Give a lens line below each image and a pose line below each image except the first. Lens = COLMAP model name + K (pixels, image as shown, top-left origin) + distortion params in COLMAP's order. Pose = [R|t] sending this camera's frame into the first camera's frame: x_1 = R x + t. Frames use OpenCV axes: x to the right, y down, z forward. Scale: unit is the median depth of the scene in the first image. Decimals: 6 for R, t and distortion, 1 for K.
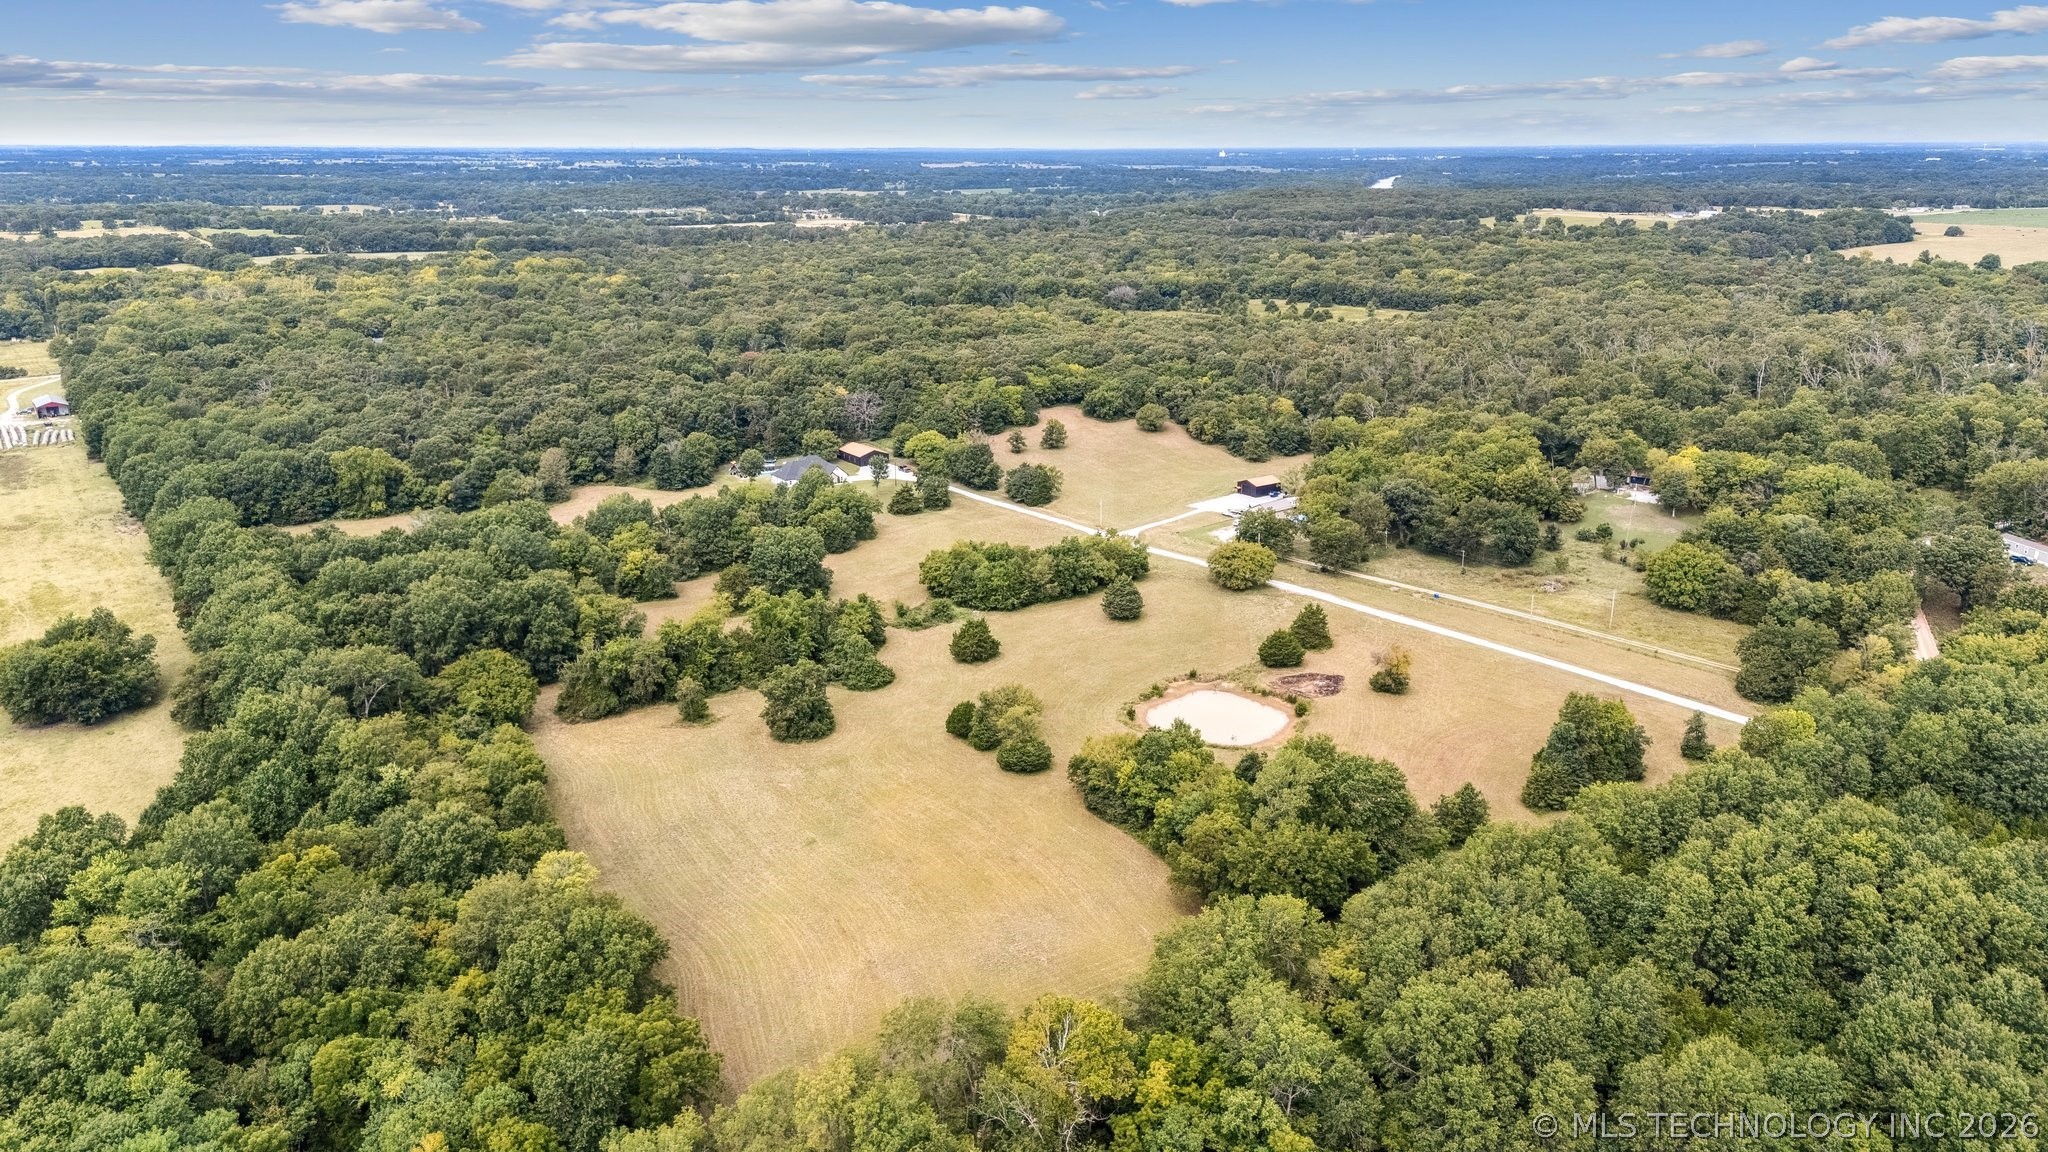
lens RADIAL K [[1489.3, 0, 1024.0], [0, 1489.3, 576.0], [0, 0, 1]] dist [0.074761, -0.076023]
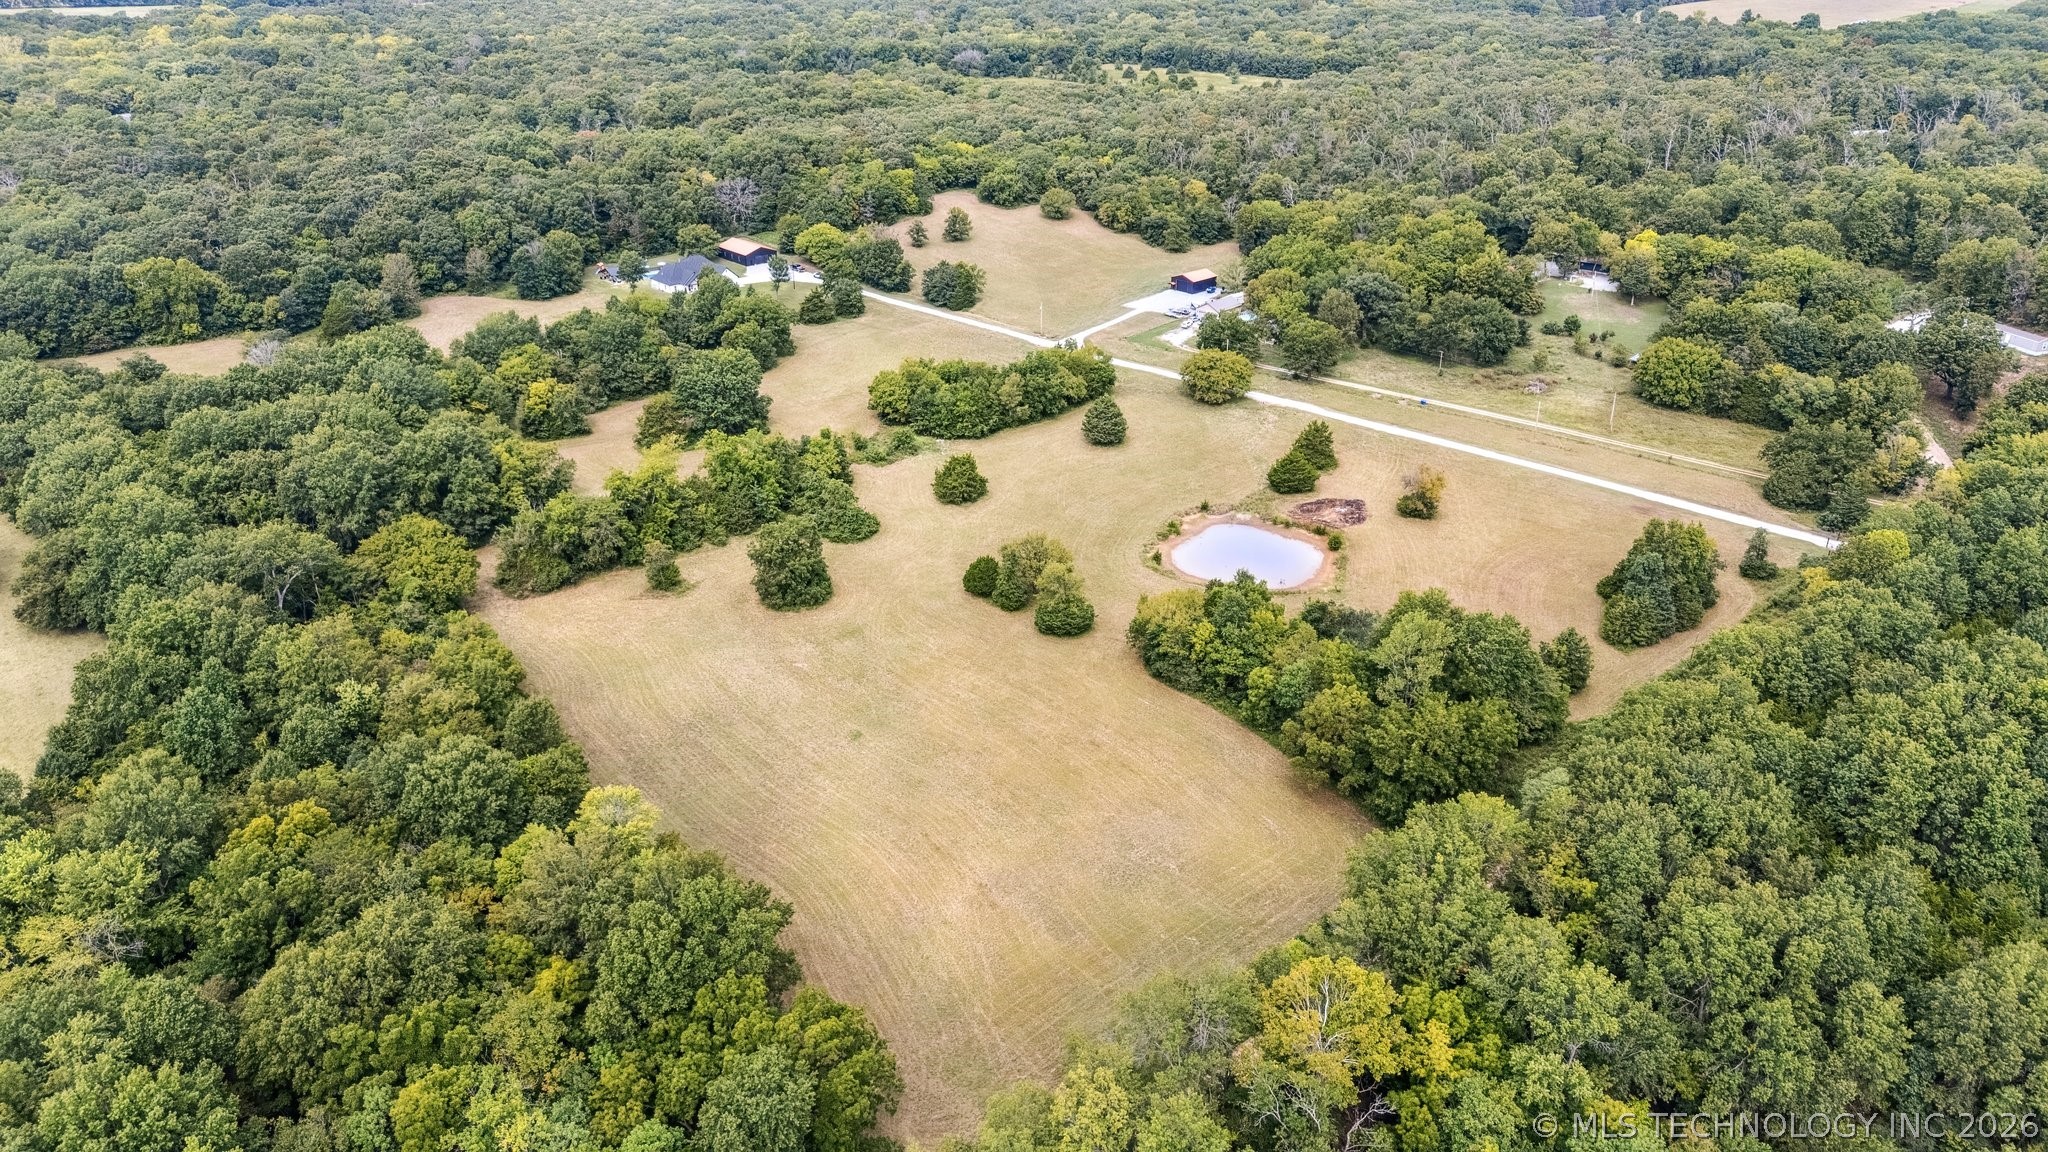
lens RADIAL K [[1489.3, 0, 1024.0], [0, 1489.3, 576.0], [0, 0, 1]] dist [0.074761, -0.076023]
pose [[0.989778, -0.049713, 0.133671, -0.108358], [0.029388, 0.988260, 0.149929, -0.028723], [-0.139555, -0.144468, 0.979619, 0.102309]]
